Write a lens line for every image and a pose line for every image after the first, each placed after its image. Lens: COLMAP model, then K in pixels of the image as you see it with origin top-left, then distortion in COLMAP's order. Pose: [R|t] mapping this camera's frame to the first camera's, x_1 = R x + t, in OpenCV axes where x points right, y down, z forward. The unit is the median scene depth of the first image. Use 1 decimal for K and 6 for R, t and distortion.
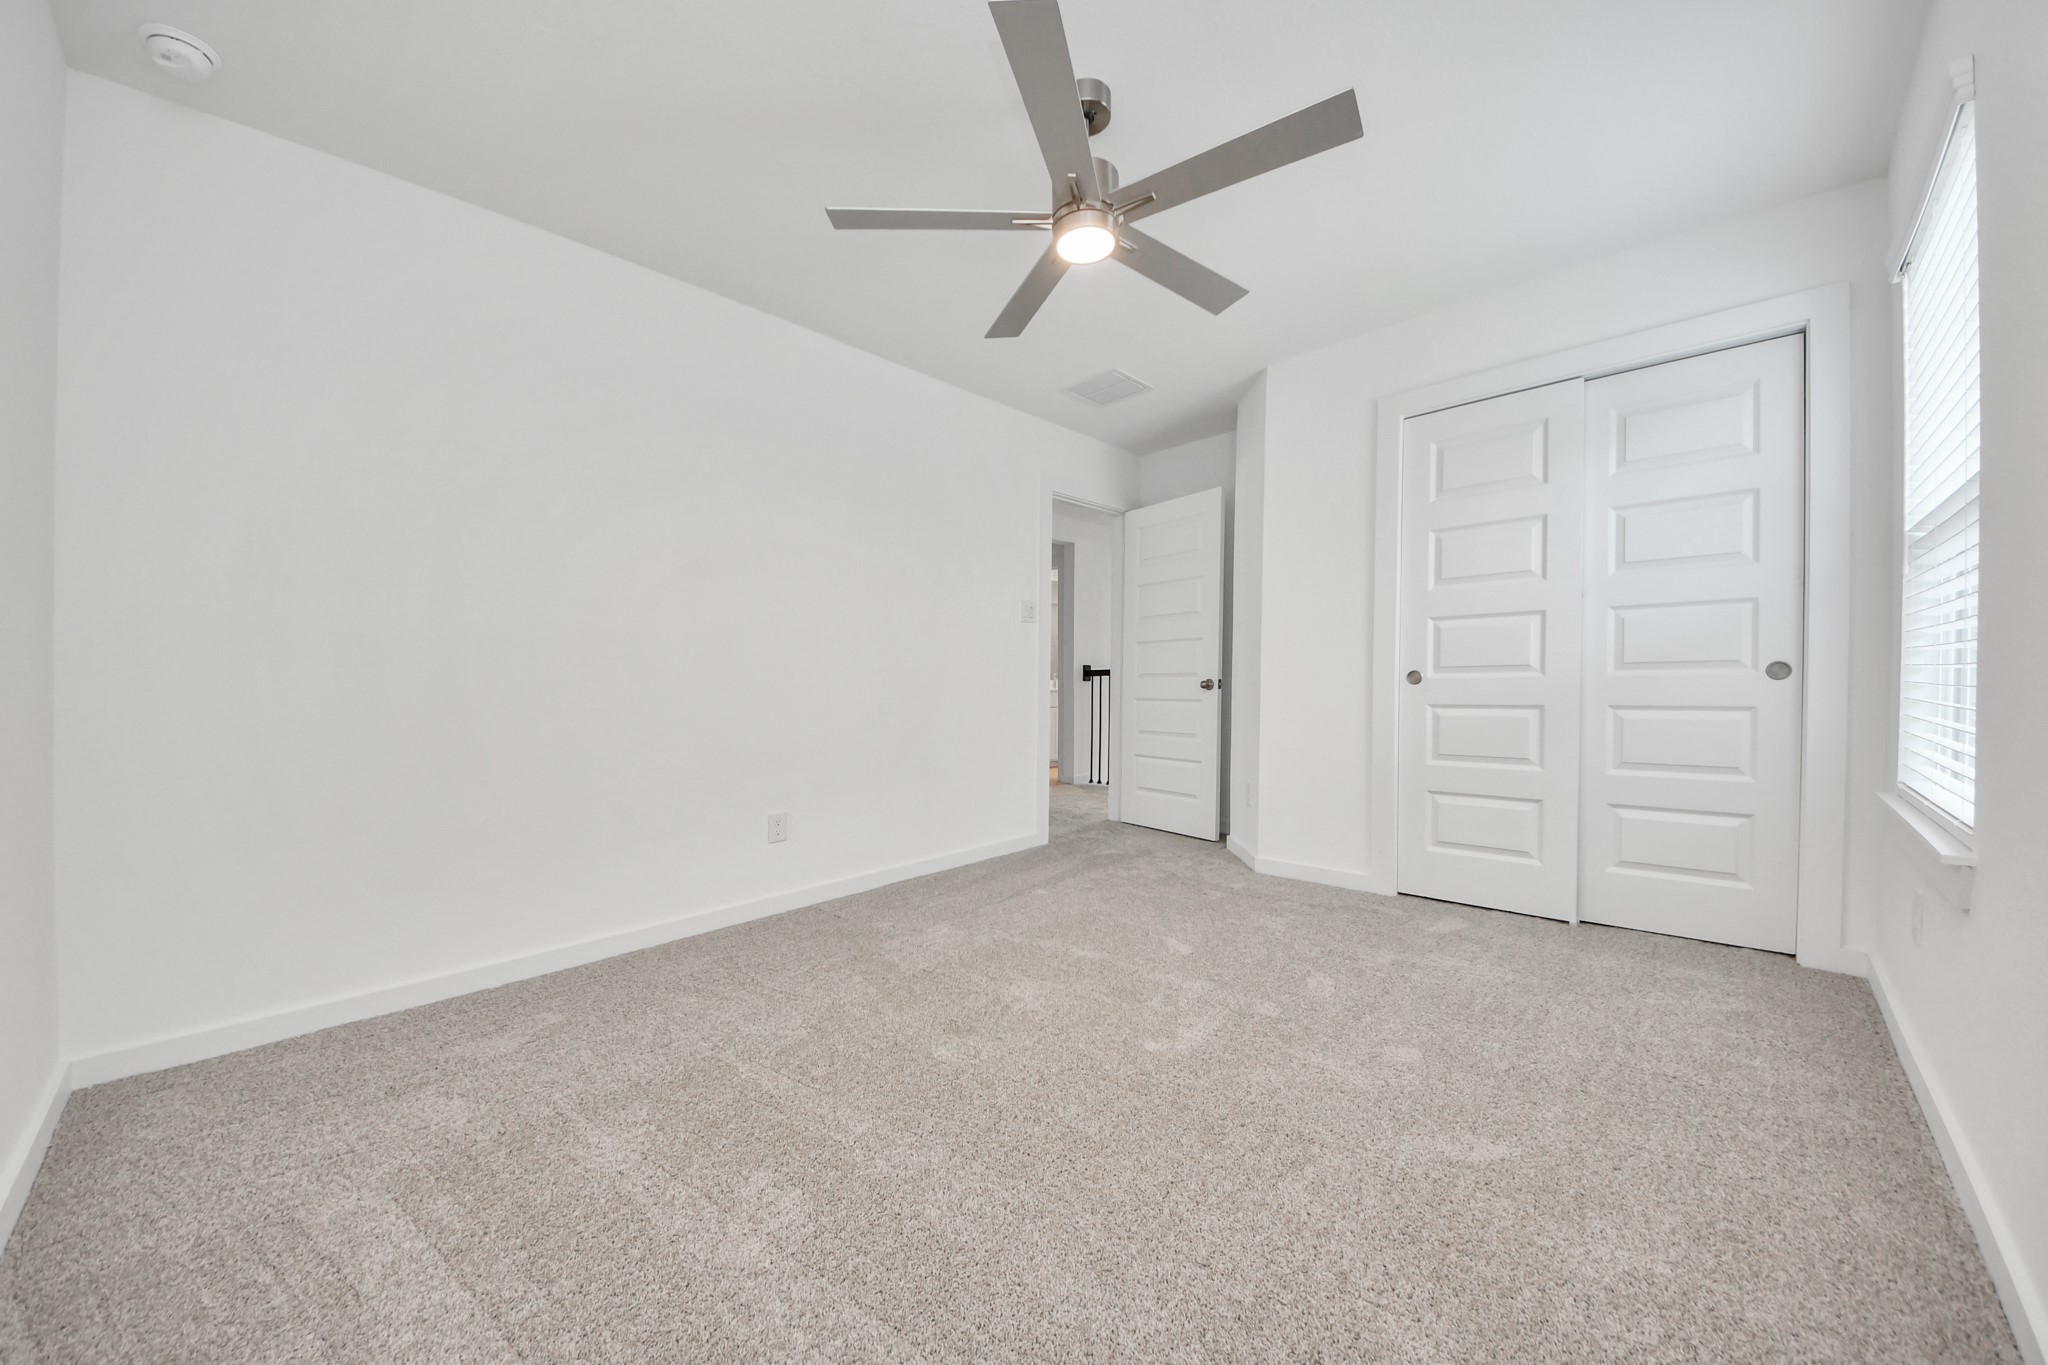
lens RADIAL K [[748.7, 0, 1023.6], [0, 748.7, 679.0], [0, 0, 1]] dist [0.000501, -0.000436]
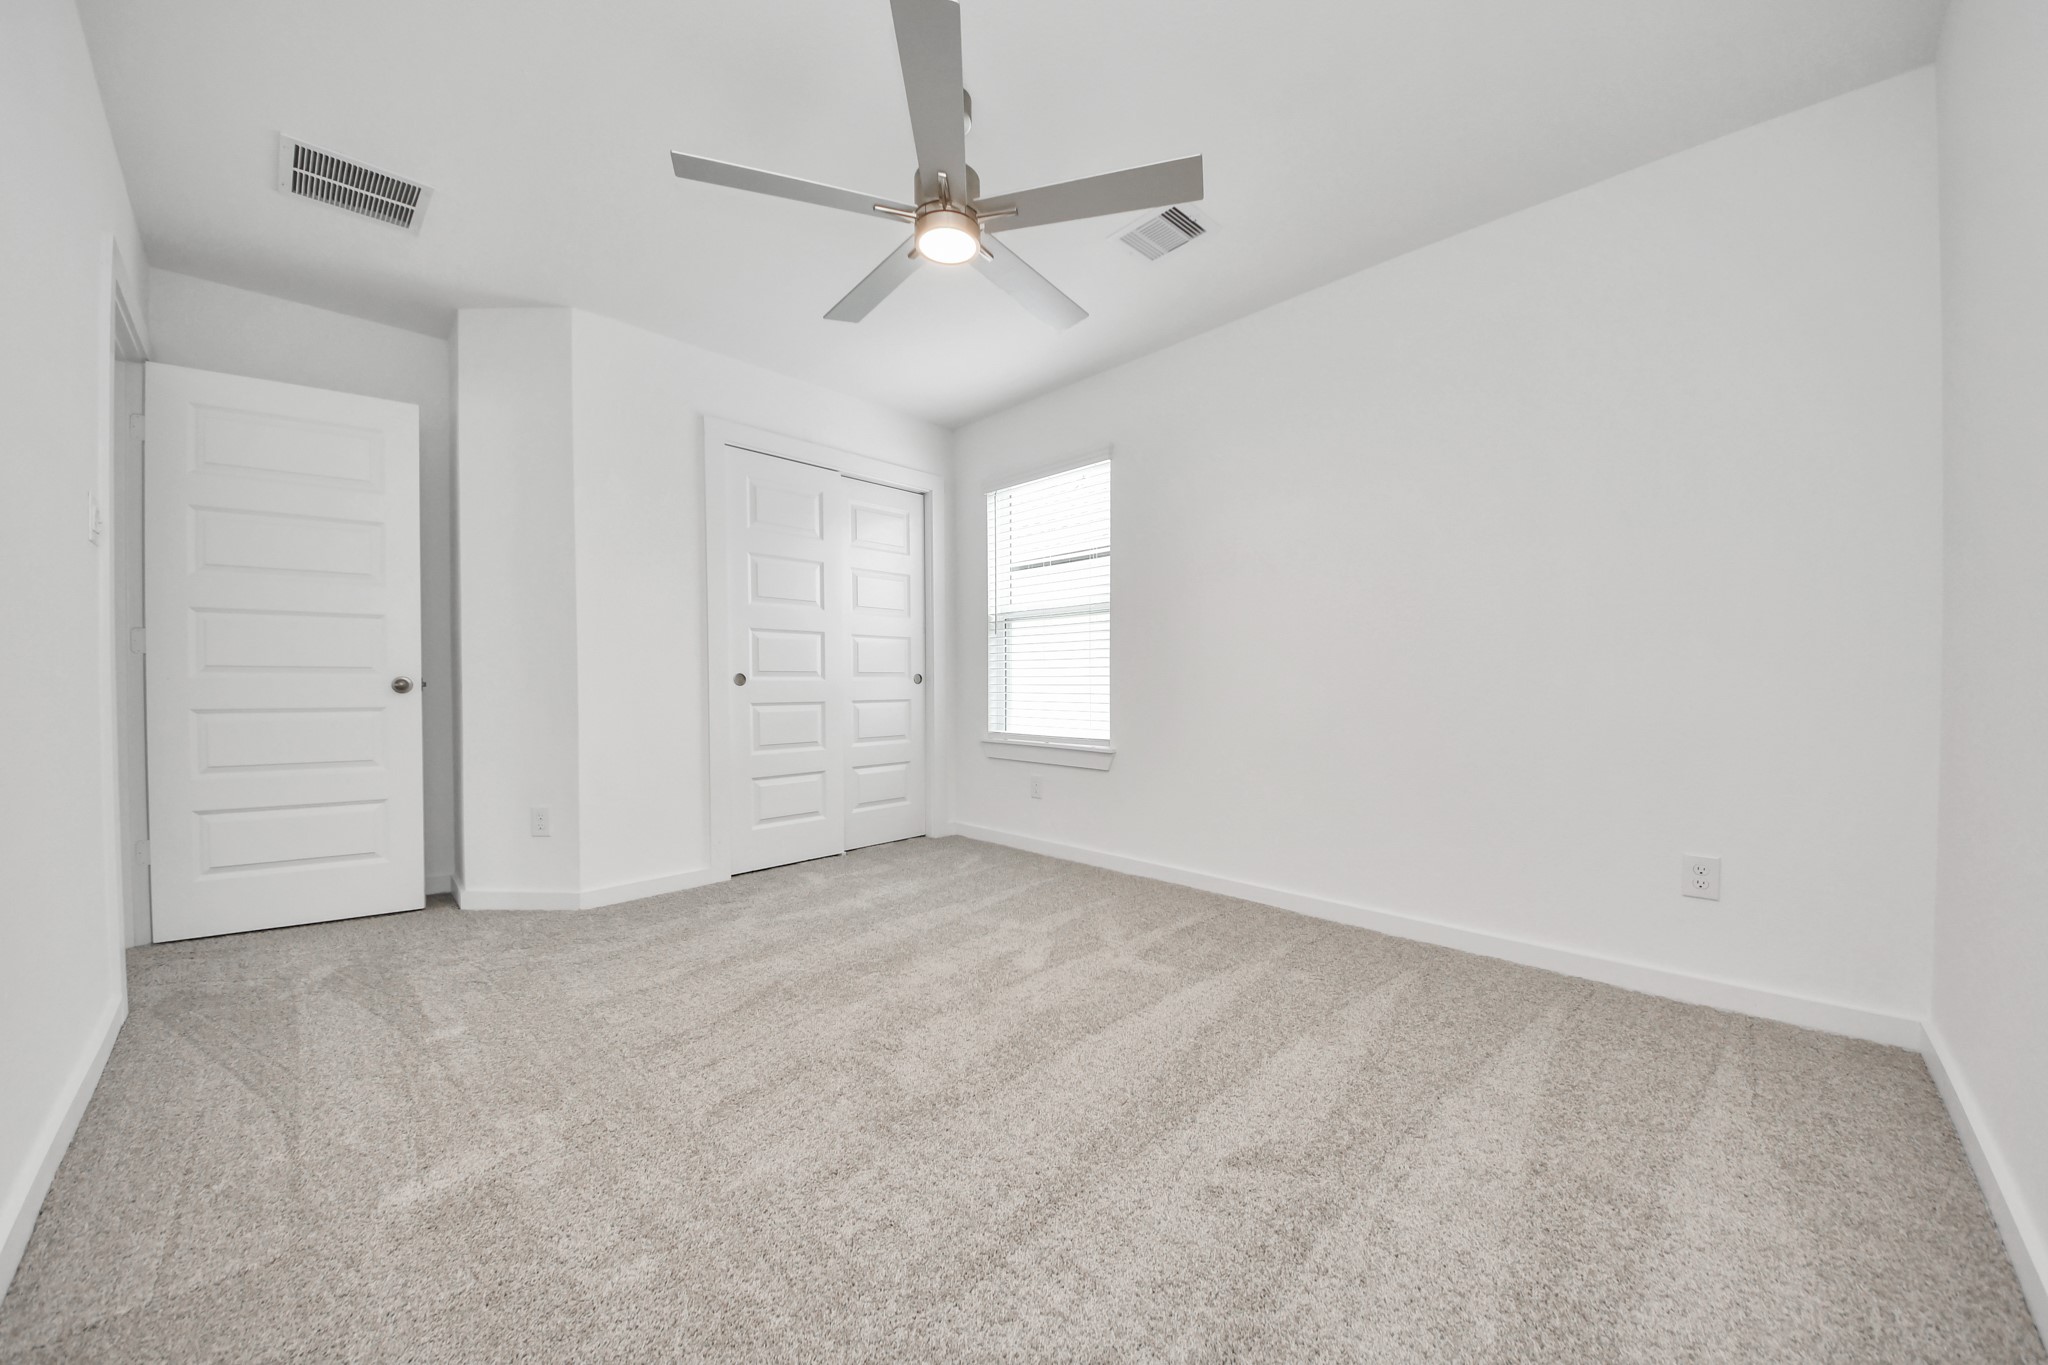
lens RADIAL K [[748.7, 0, 1023.6], [0, 748.7, 679.0], [0, 0, 1]] dist [0.000501, -0.000436]
pose [[0.015055, 0.017272, 0.999737, -0.658281], [-0.003733, 0.999845, -0.017218, 0.016239], [-0.999880, -0.003473, 0.015117, 0.610149]]
